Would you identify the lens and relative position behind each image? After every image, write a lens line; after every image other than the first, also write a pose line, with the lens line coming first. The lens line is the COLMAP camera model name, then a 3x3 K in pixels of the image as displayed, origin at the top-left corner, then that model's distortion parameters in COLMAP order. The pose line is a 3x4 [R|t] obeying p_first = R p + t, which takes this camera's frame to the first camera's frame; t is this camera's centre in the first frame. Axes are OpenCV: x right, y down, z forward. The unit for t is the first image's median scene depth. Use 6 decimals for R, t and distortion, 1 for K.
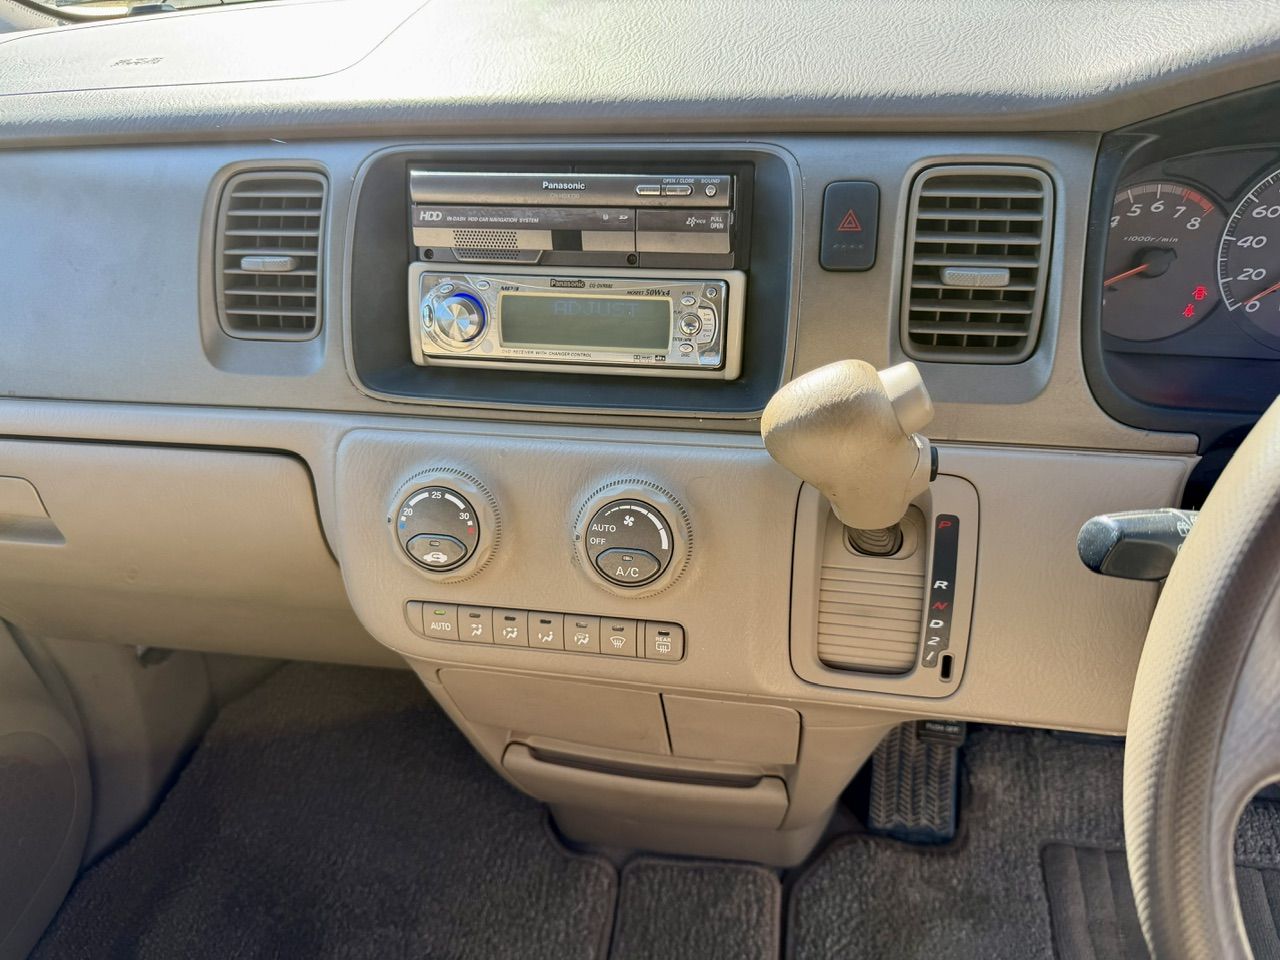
lens RADIAL K [[907.8, 0, 628.5], [0, 907.8, 492.9], [0, 0, 1]] dist [0.016481, -0.046279]
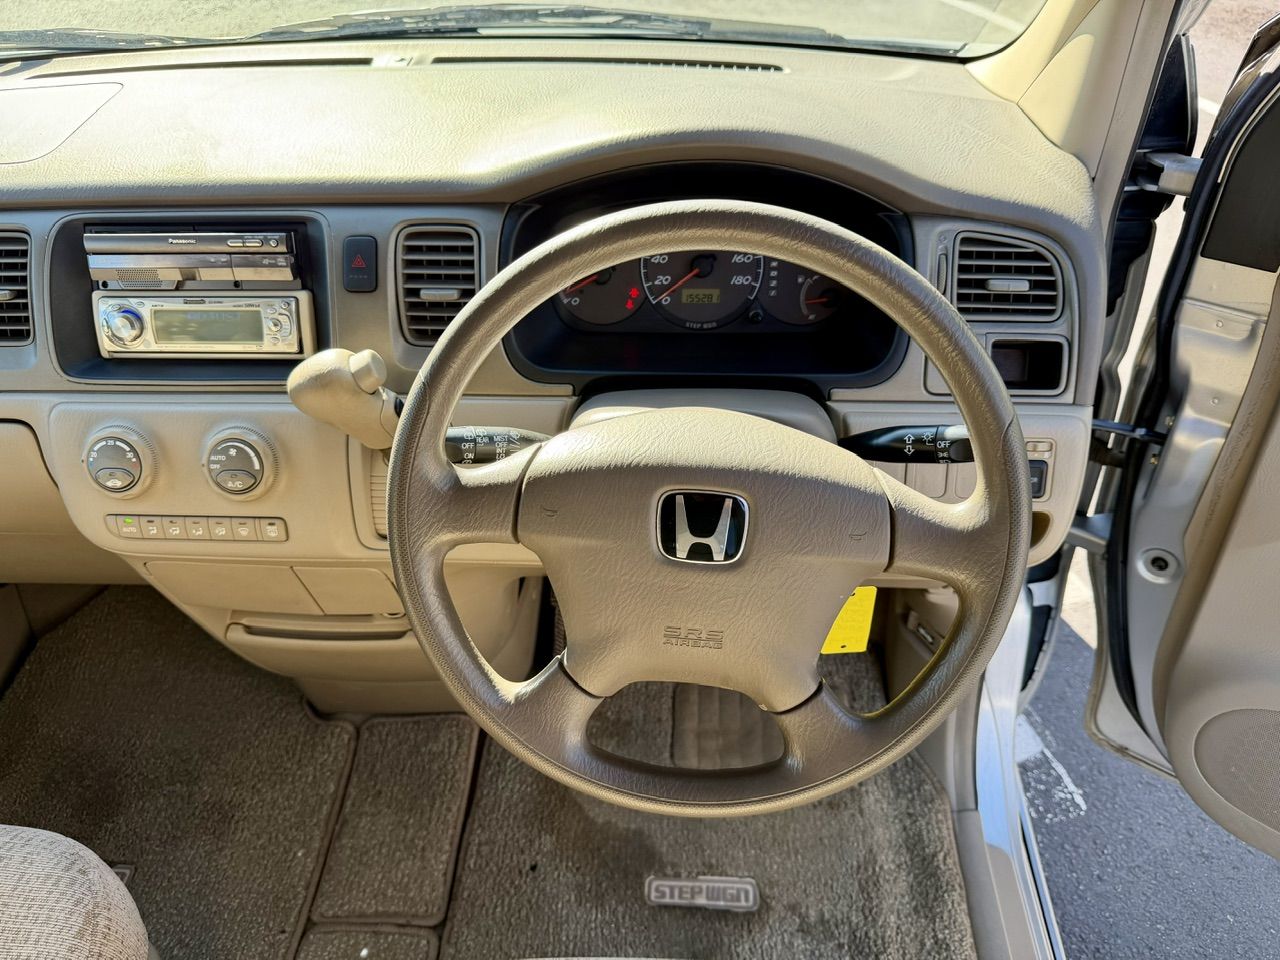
lens RADIAL K [[907.8, 0, 660.7], [0, 907.8, 487.9], [0, 0, 1]] dist [0.016481, -0.046279]
pose [[0.990690, -0.056616, 0.123808, 0.362750], [0.052035, 0.997847, 0.039929, 0.045711], [-0.125802, -0.033115, 0.991502, -0.456947]]
